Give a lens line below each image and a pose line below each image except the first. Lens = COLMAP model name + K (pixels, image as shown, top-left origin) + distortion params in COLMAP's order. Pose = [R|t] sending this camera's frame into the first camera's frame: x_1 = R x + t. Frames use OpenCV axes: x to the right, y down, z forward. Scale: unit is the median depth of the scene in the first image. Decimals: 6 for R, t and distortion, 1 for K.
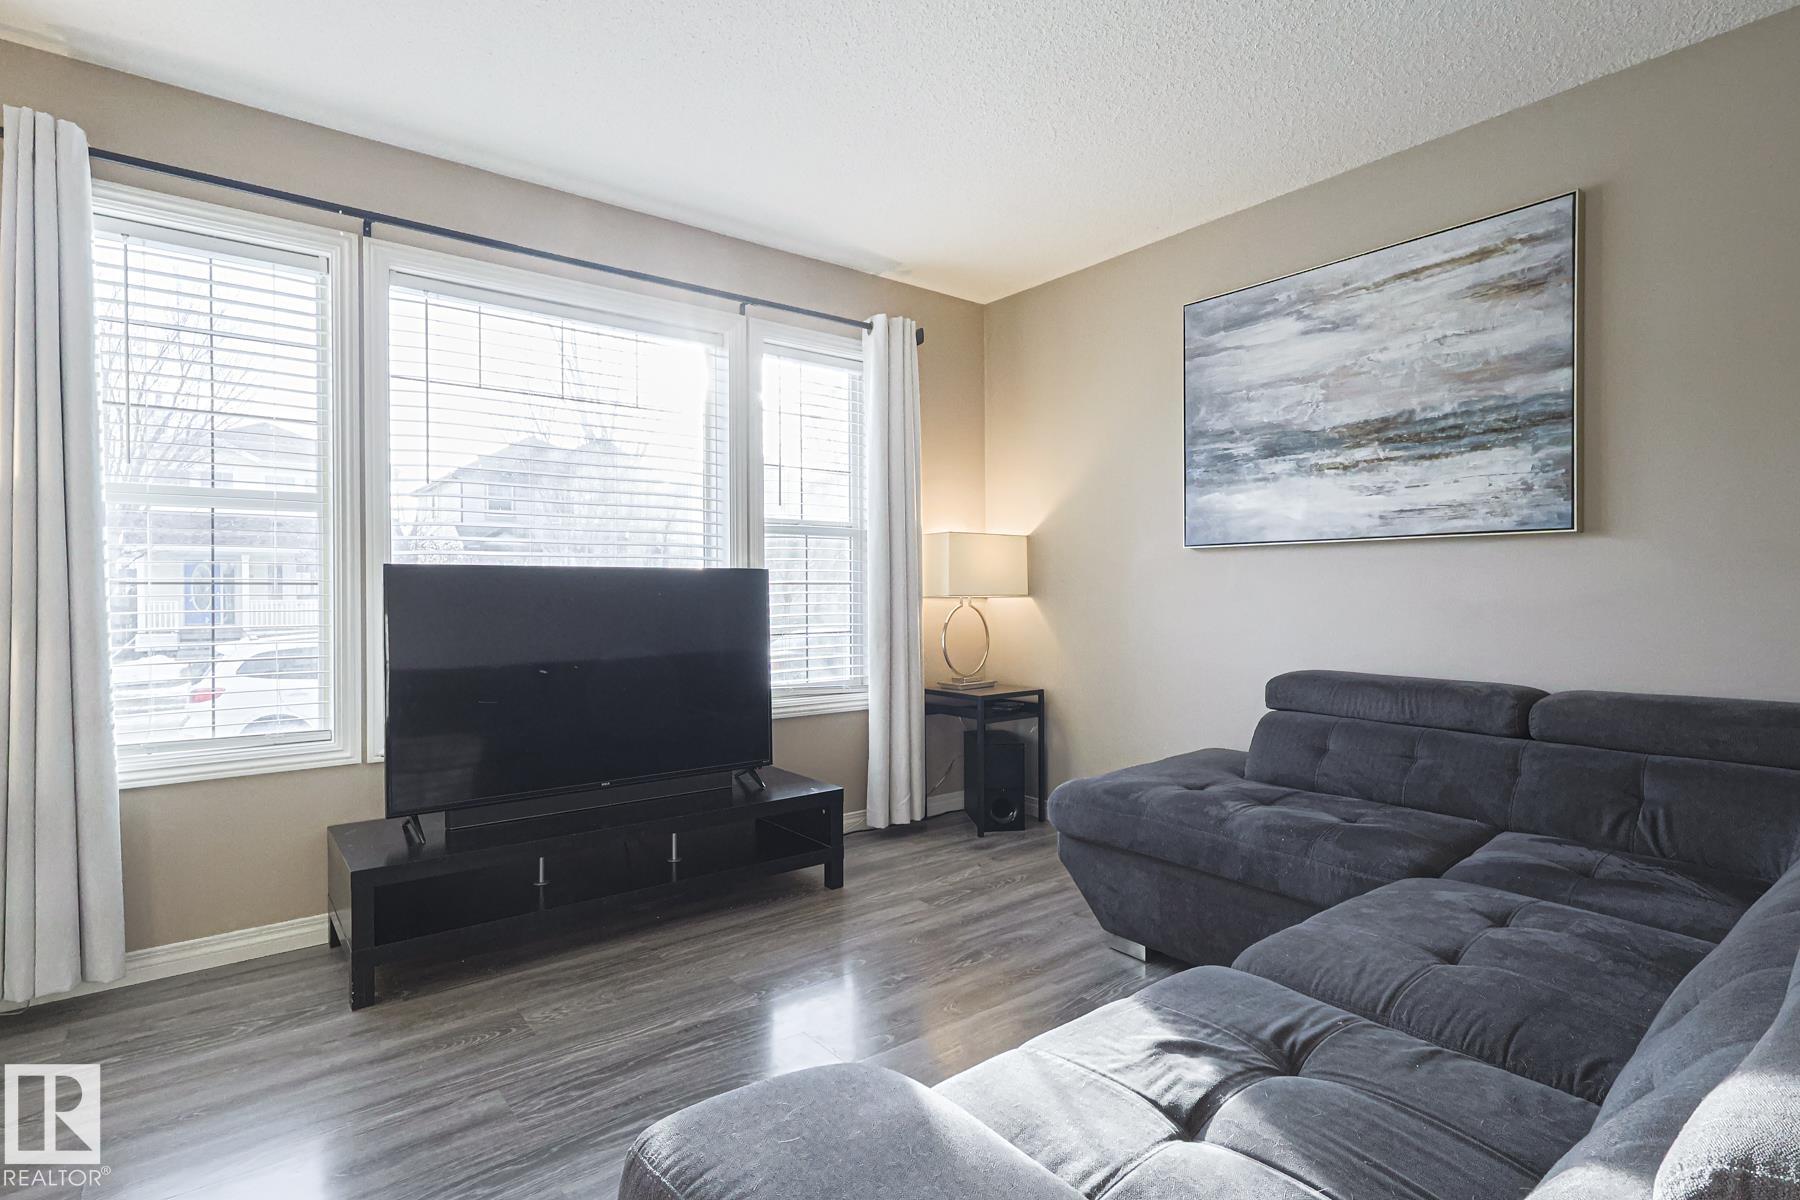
lens RADIAL K [[870.7, 0, 889.7], [0, 870.7, 593.5], [0, 0, 1]] dist [-0.001482, 0.000804]
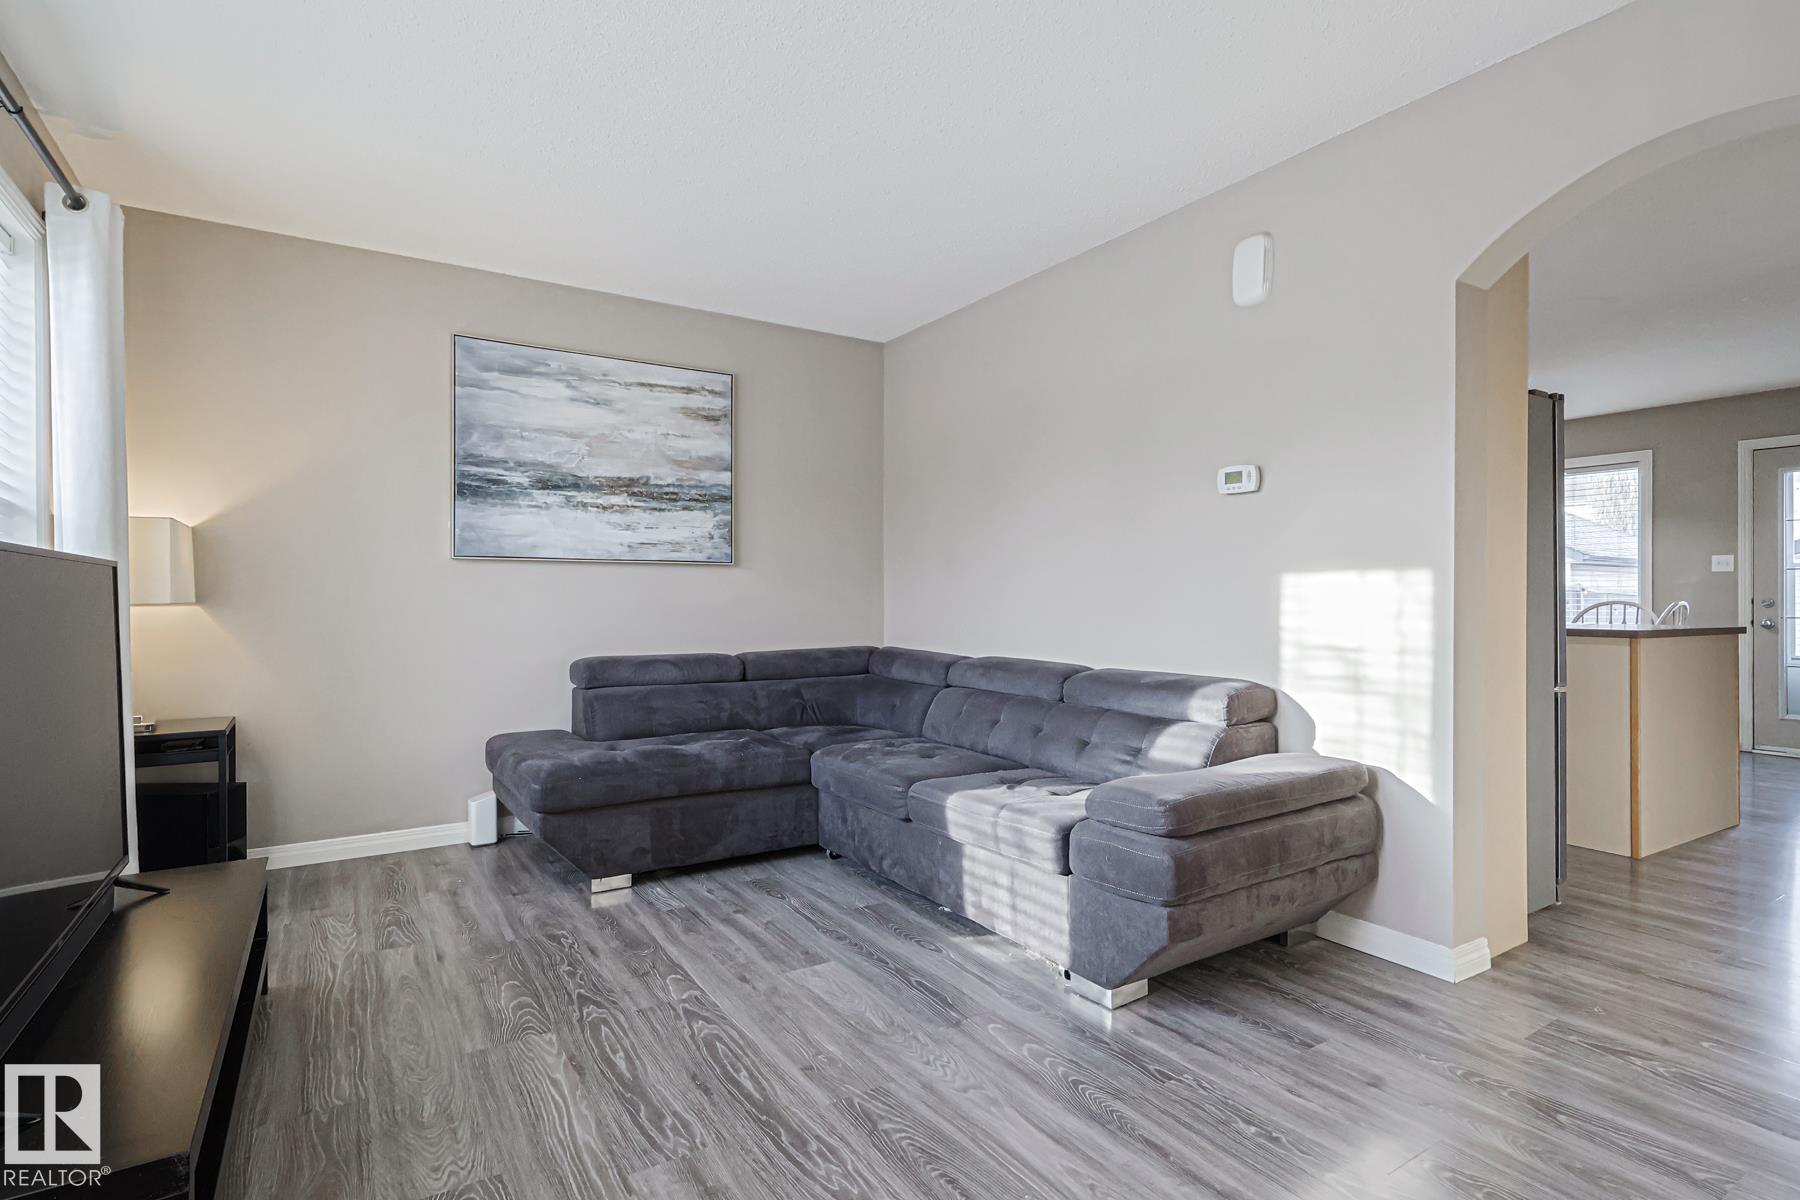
lens RADIAL K [[870.7, 0, 889.7], [0, 870.7, 593.5], [0, 0, 1]] dist [-0.001482, 0.000804]
pose [[0.110048, 0.008184, 0.993893, -0.830485], [0.004738, 0.999950, -0.008758, 0.004873], [-0.993915, 0.005673, 0.110004, 0.421766]]
